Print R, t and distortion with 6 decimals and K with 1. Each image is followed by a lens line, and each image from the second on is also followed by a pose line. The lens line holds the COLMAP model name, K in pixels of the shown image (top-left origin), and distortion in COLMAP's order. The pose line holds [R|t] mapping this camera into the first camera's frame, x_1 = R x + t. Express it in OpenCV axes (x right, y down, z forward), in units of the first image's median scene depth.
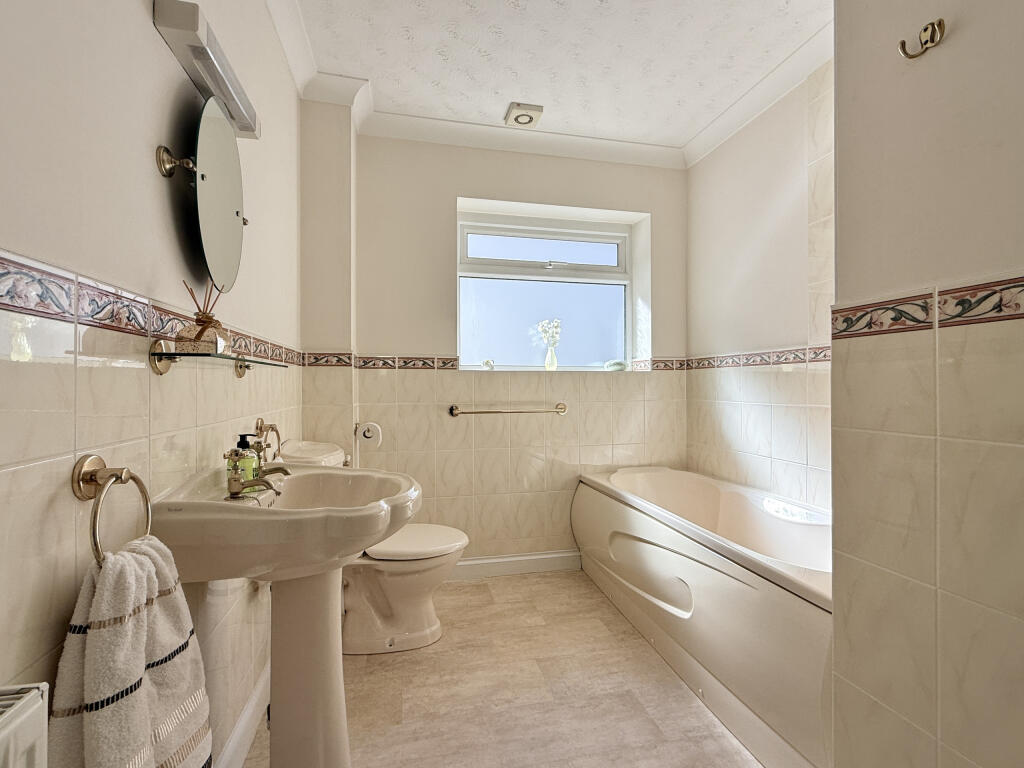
lens RADIAL K [[480.3, 0, 510.9], [0, 480.3, 386.5], [0, 0, 1]] dist [0.000094, -0.000068]
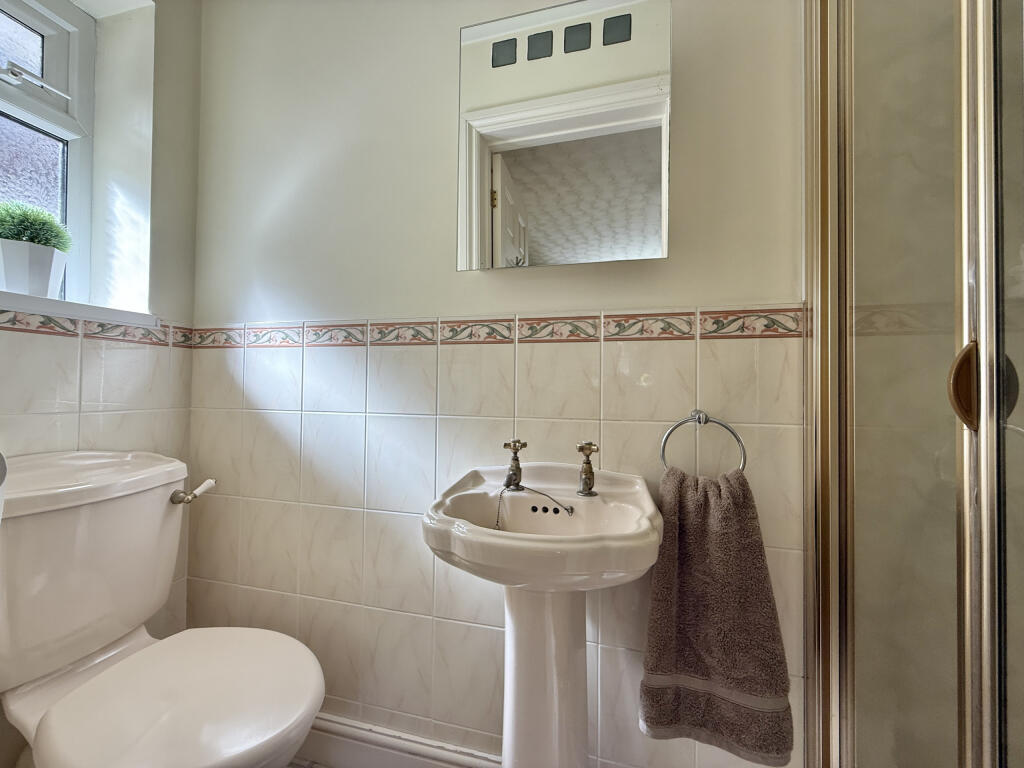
lens RADIAL K [[375.0, 0, 514.5], [0, 375.0, 382.1], [0, 0, 1]] dist [0.014730, 0.000025]
pose [[0.454128, 0.011572, 0.890861, -0.217780], [-0.011814, 0.999906, -0.006966, 0.005101], [-0.890858, -0.007362, 0.454222, 0.893887]]
